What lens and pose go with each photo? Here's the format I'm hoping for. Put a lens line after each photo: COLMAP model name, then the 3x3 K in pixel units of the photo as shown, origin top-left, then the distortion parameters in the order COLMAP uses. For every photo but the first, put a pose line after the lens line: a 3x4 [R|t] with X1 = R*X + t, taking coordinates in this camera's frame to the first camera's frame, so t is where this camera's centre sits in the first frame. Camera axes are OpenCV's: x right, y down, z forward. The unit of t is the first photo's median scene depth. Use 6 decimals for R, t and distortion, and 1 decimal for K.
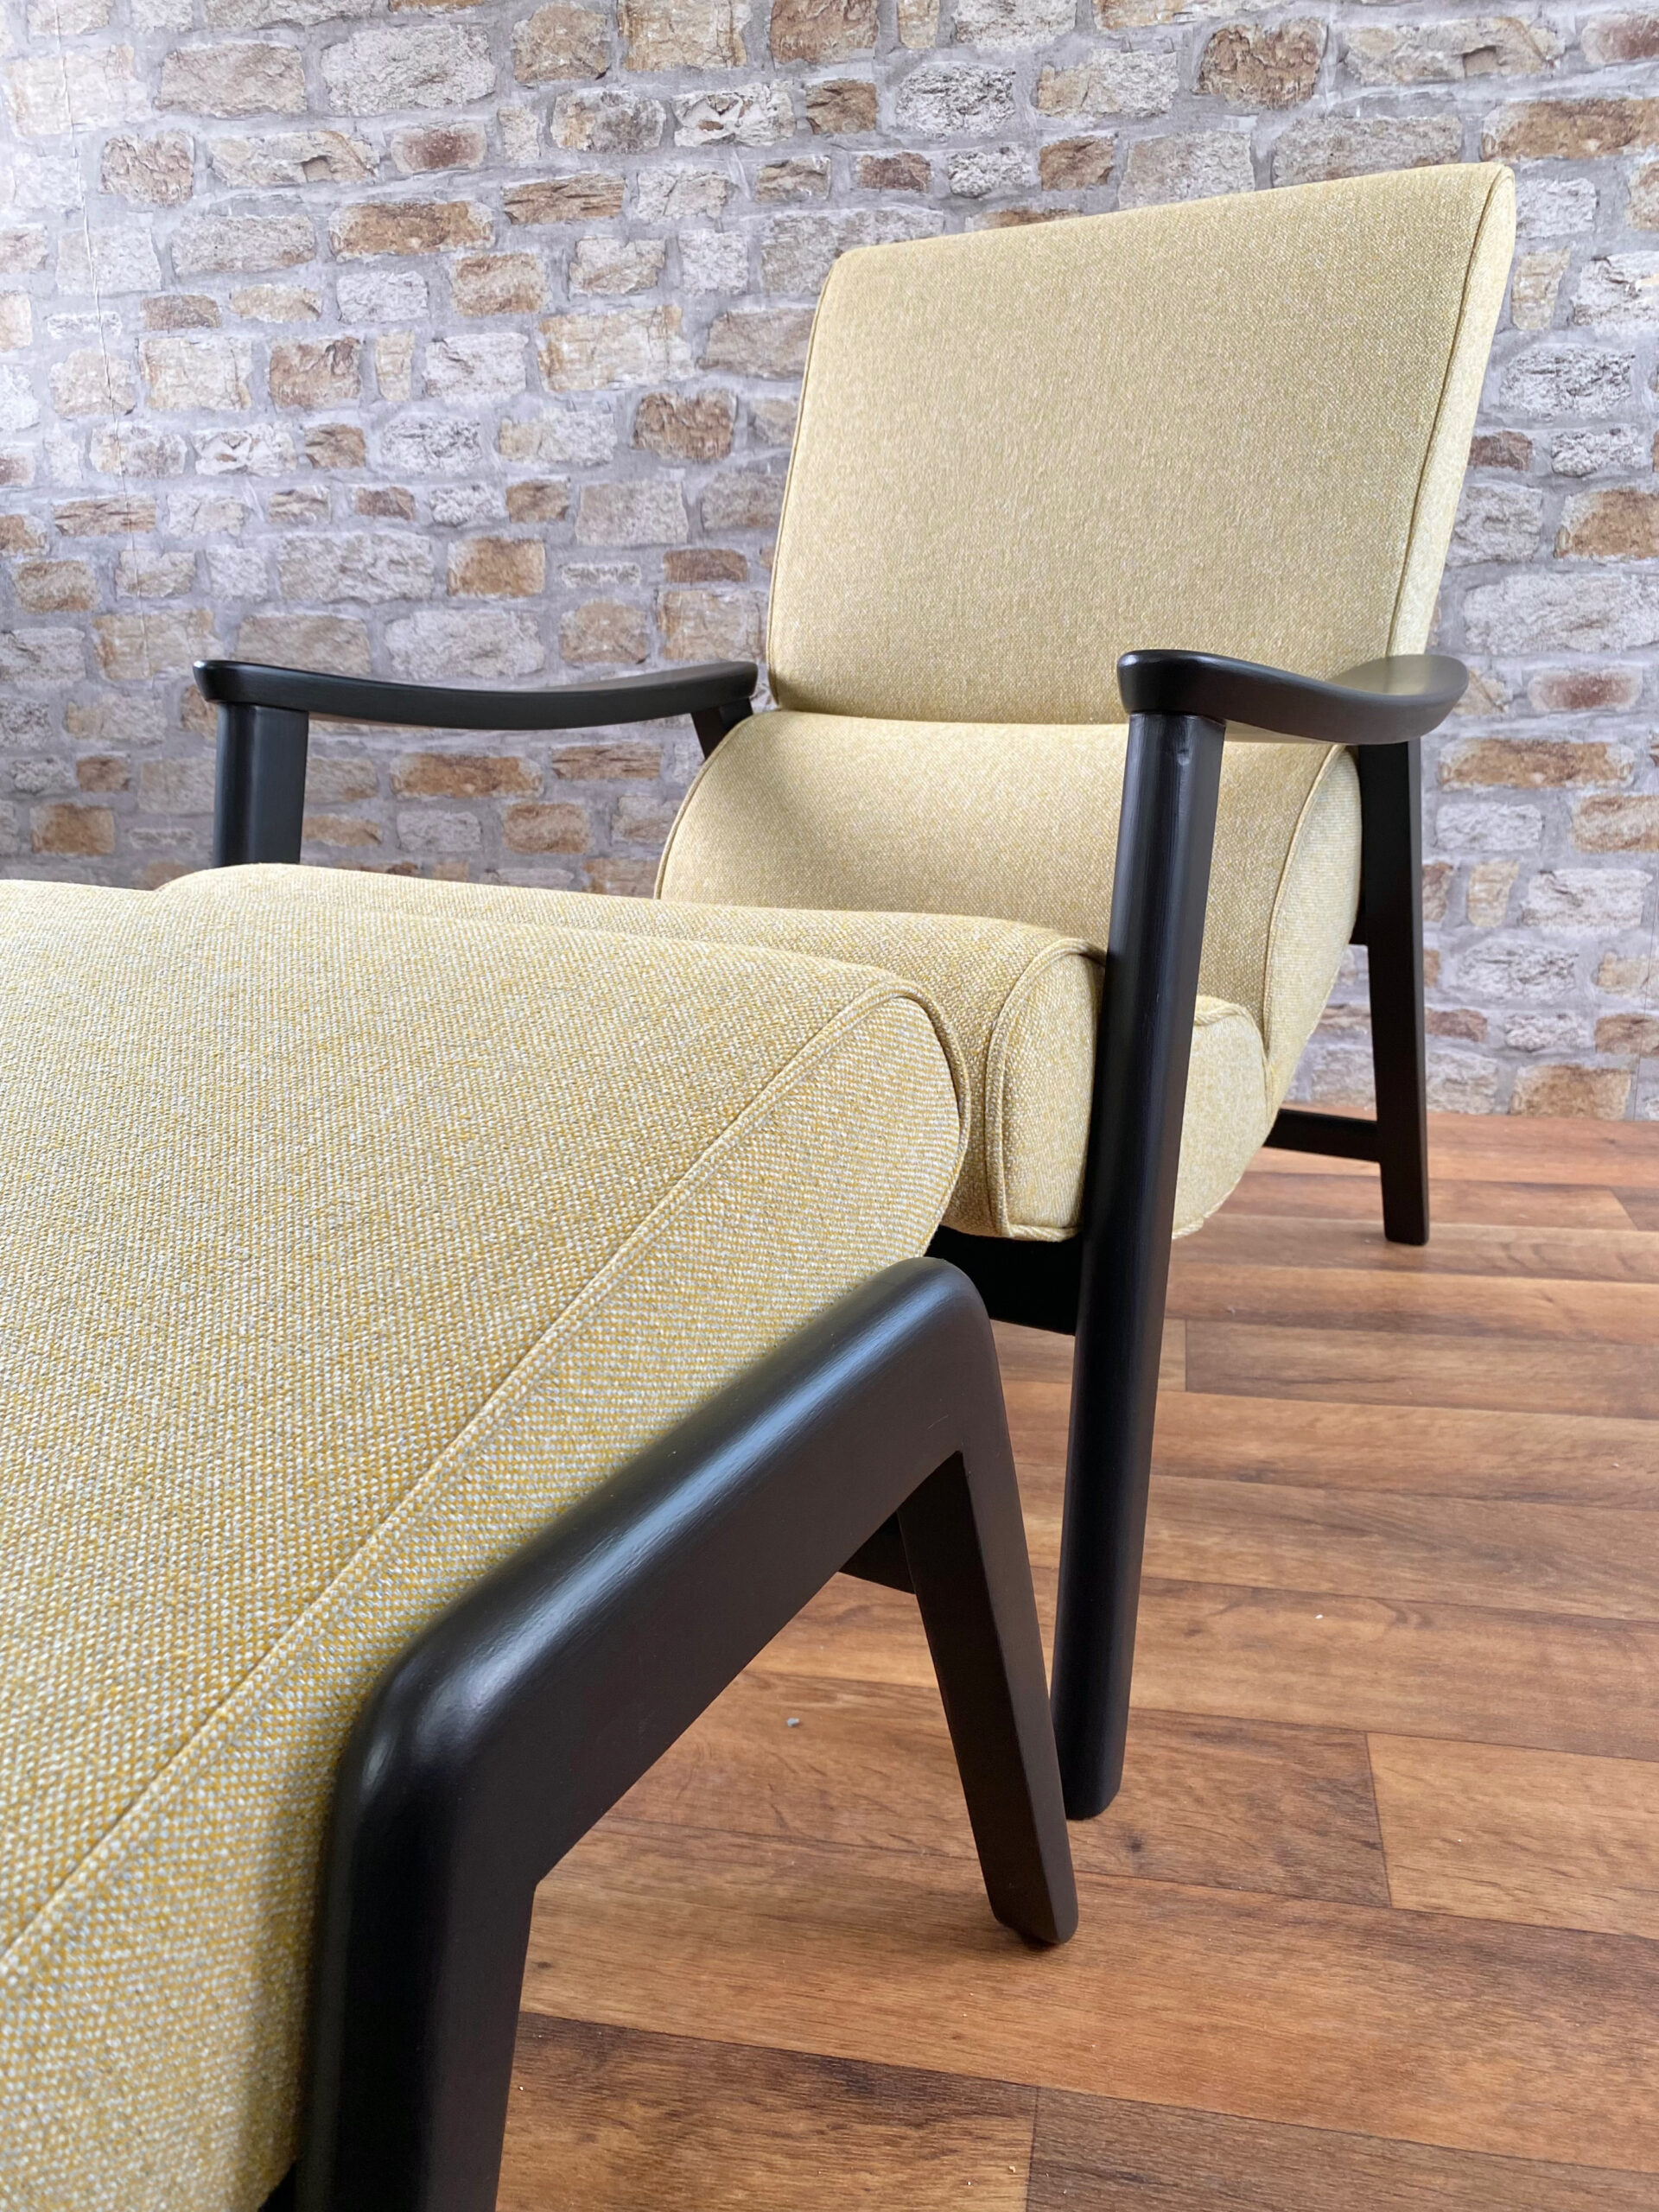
lens RADIAL K [[1711.1, 0, 809.7], [0, 1711.1, 1080.9], [0, 0, 1]] dist [-0.023965, 0.041065]
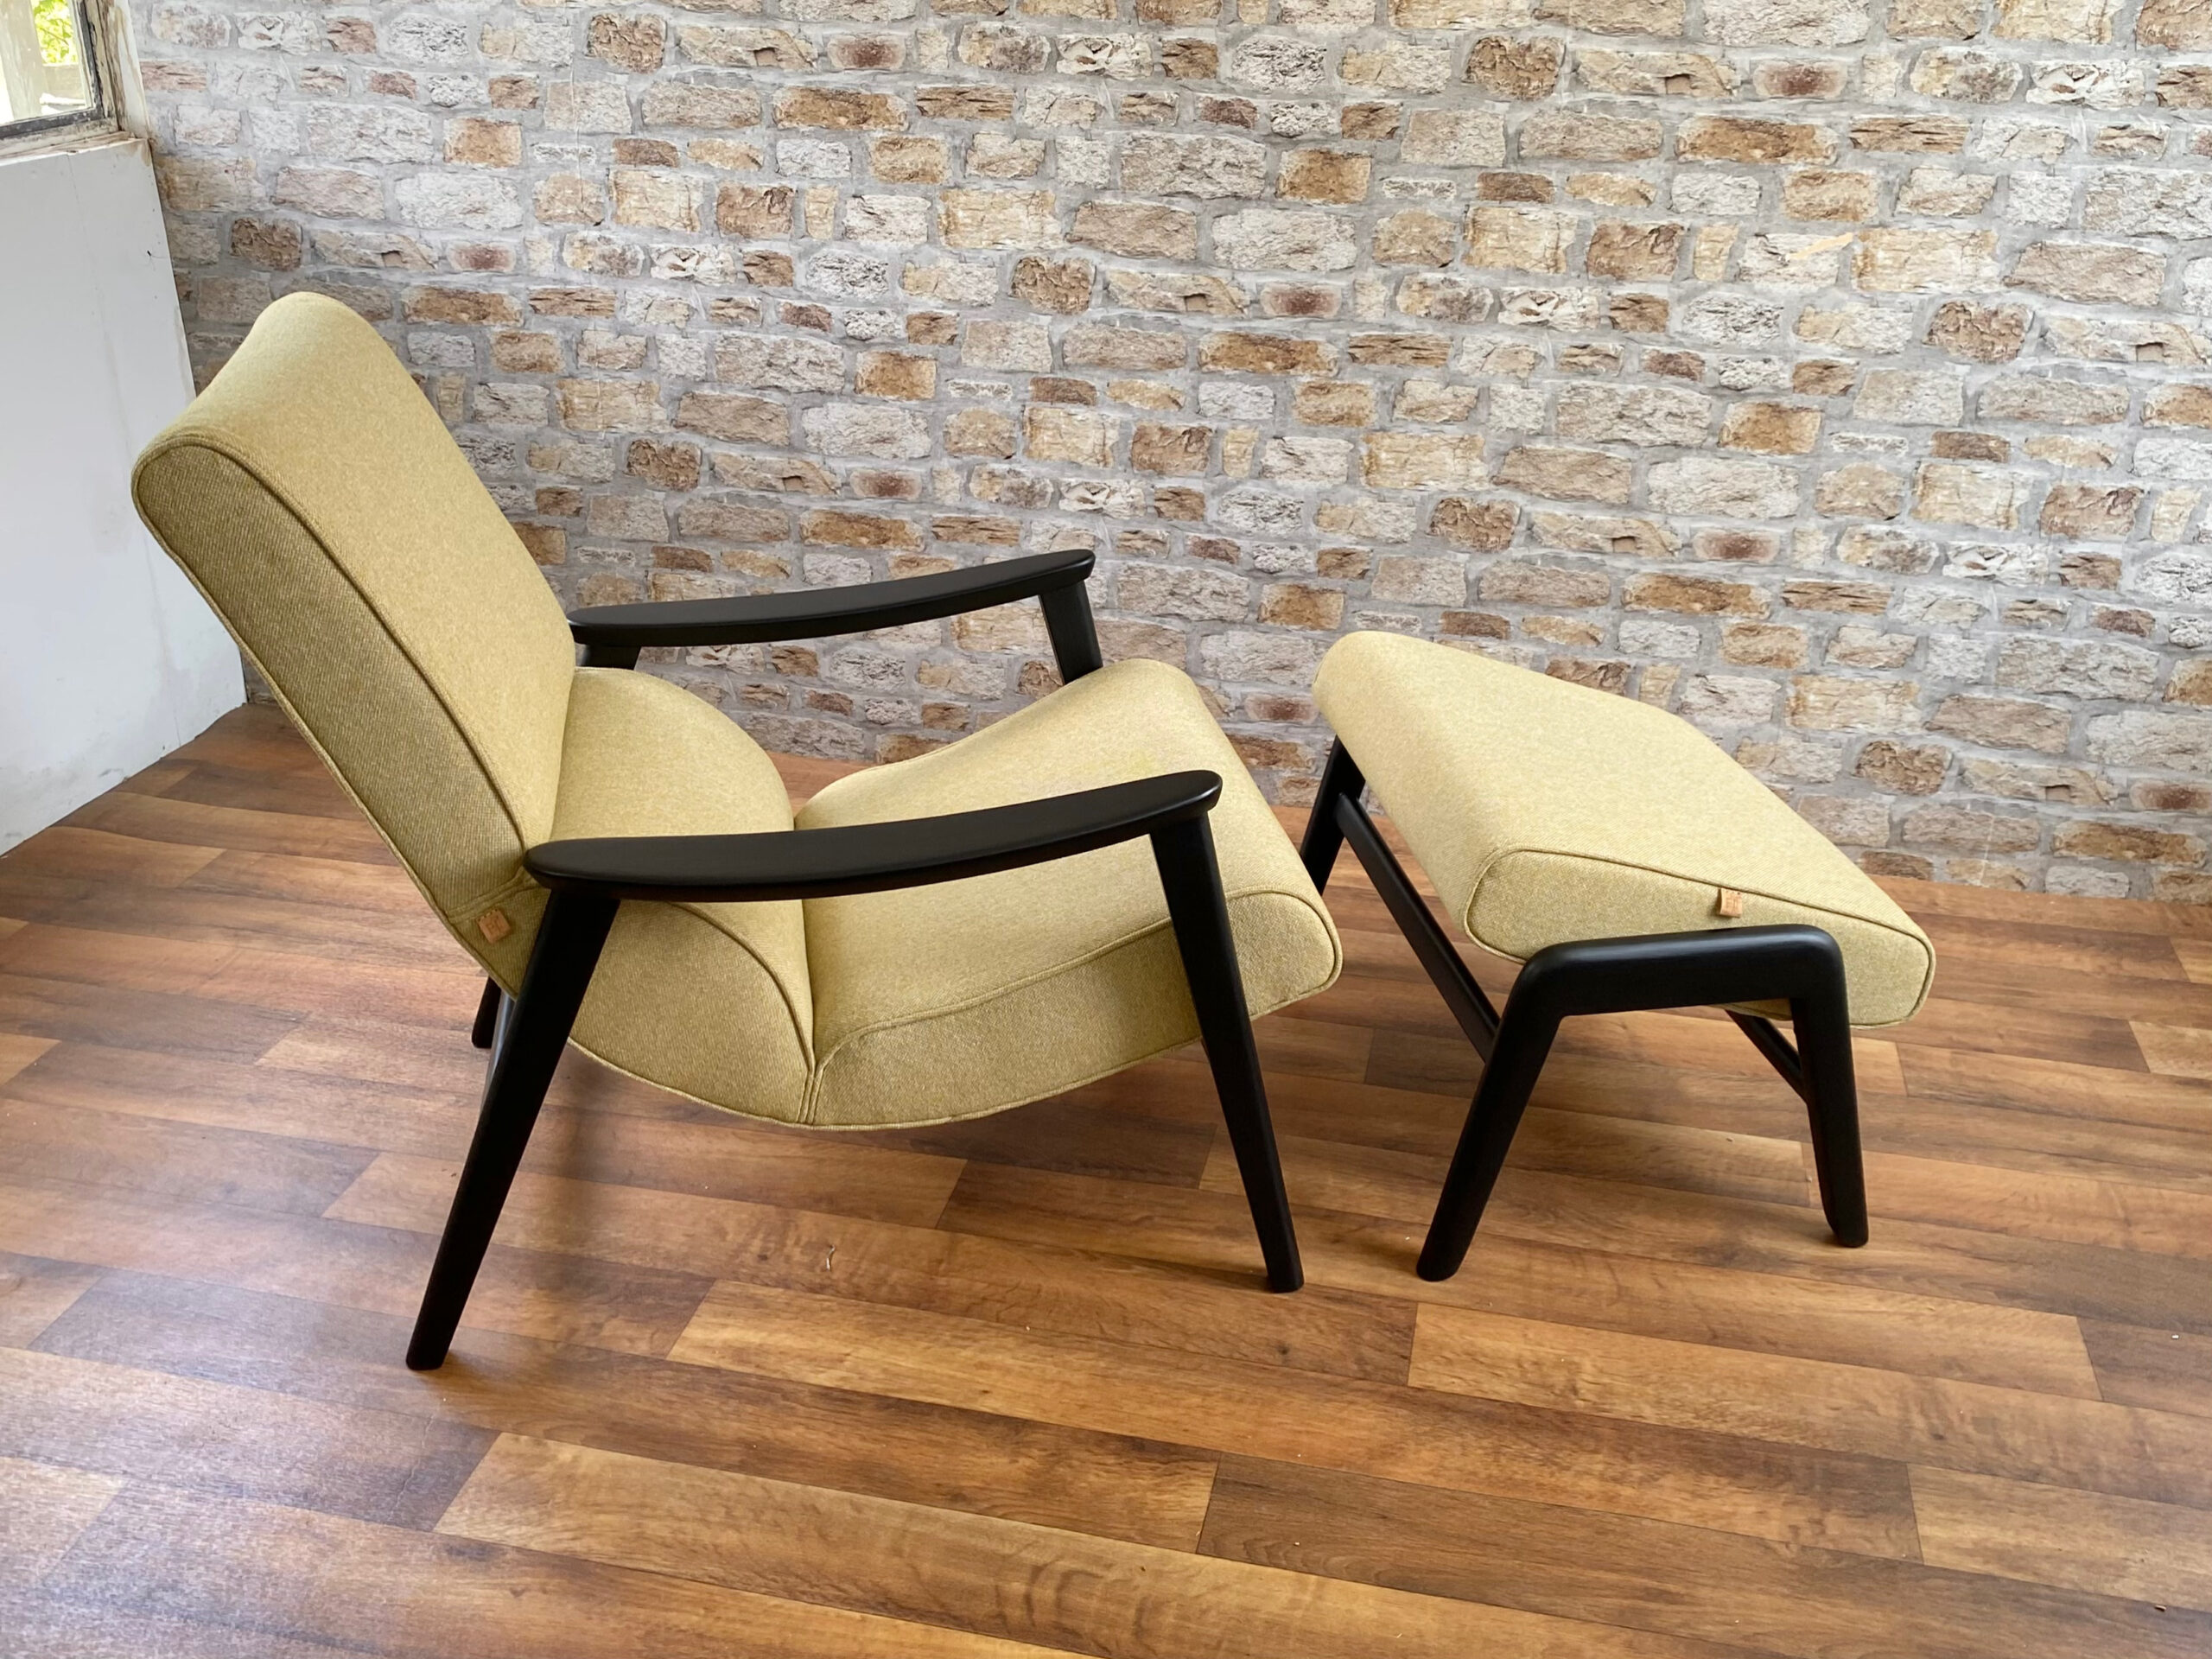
lens RADIAL K [[2050.0, 0, 1091.3], [0, 2050.0, 771.1], [0, 0, 1]] dist [0.070810, -0.180507]
pose [[0.998868, 0.047537, -0.001796, -0.025463], [-0.046961, 0.991383, 0.122290, -0.218835], [0.007593, -0.122067, 0.992493, -0.565287]]
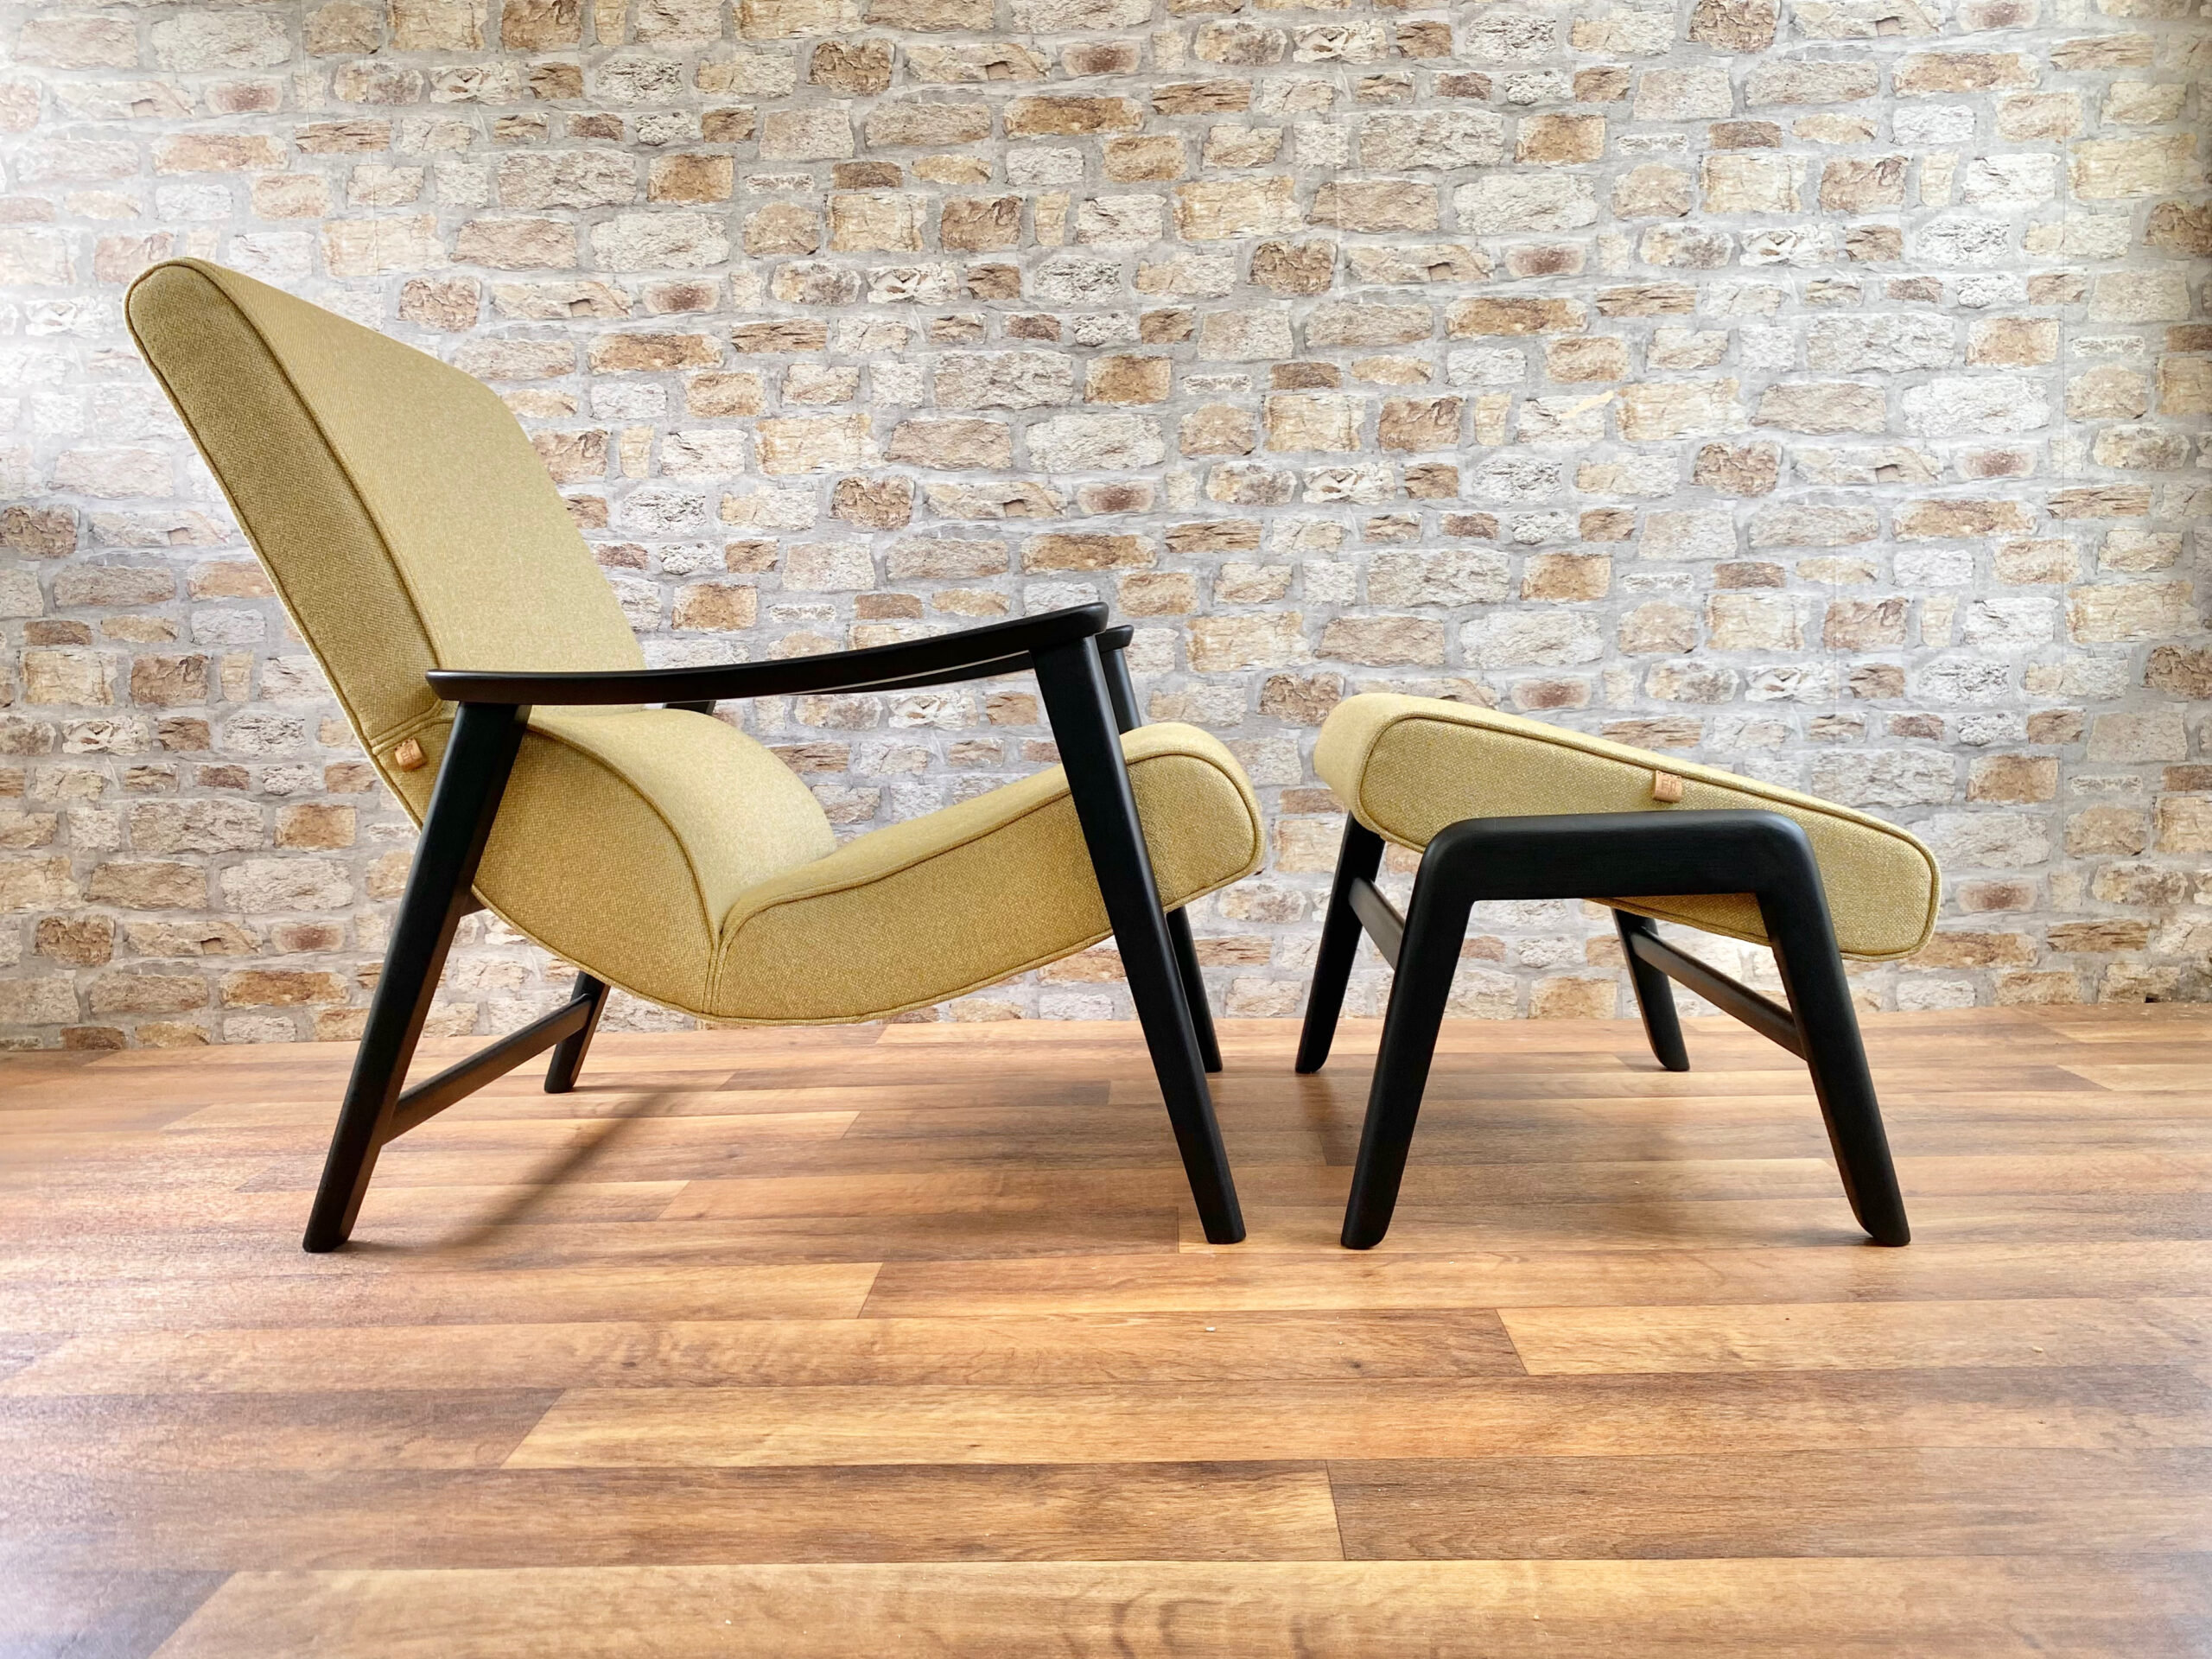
lens RADIAL K [[1693.4, 0, 1092.0], [0, 1693.4, 799.8], [0, 0, 1]] dist [0.013749, -0.008251]
pose [[0.987107, -0.007525, 0.159883, -0.118597], [0.043002, 0.974637, -0.219620, 0.128361], [-0.154175, 0.223663, 0.962395, -0.215283]]
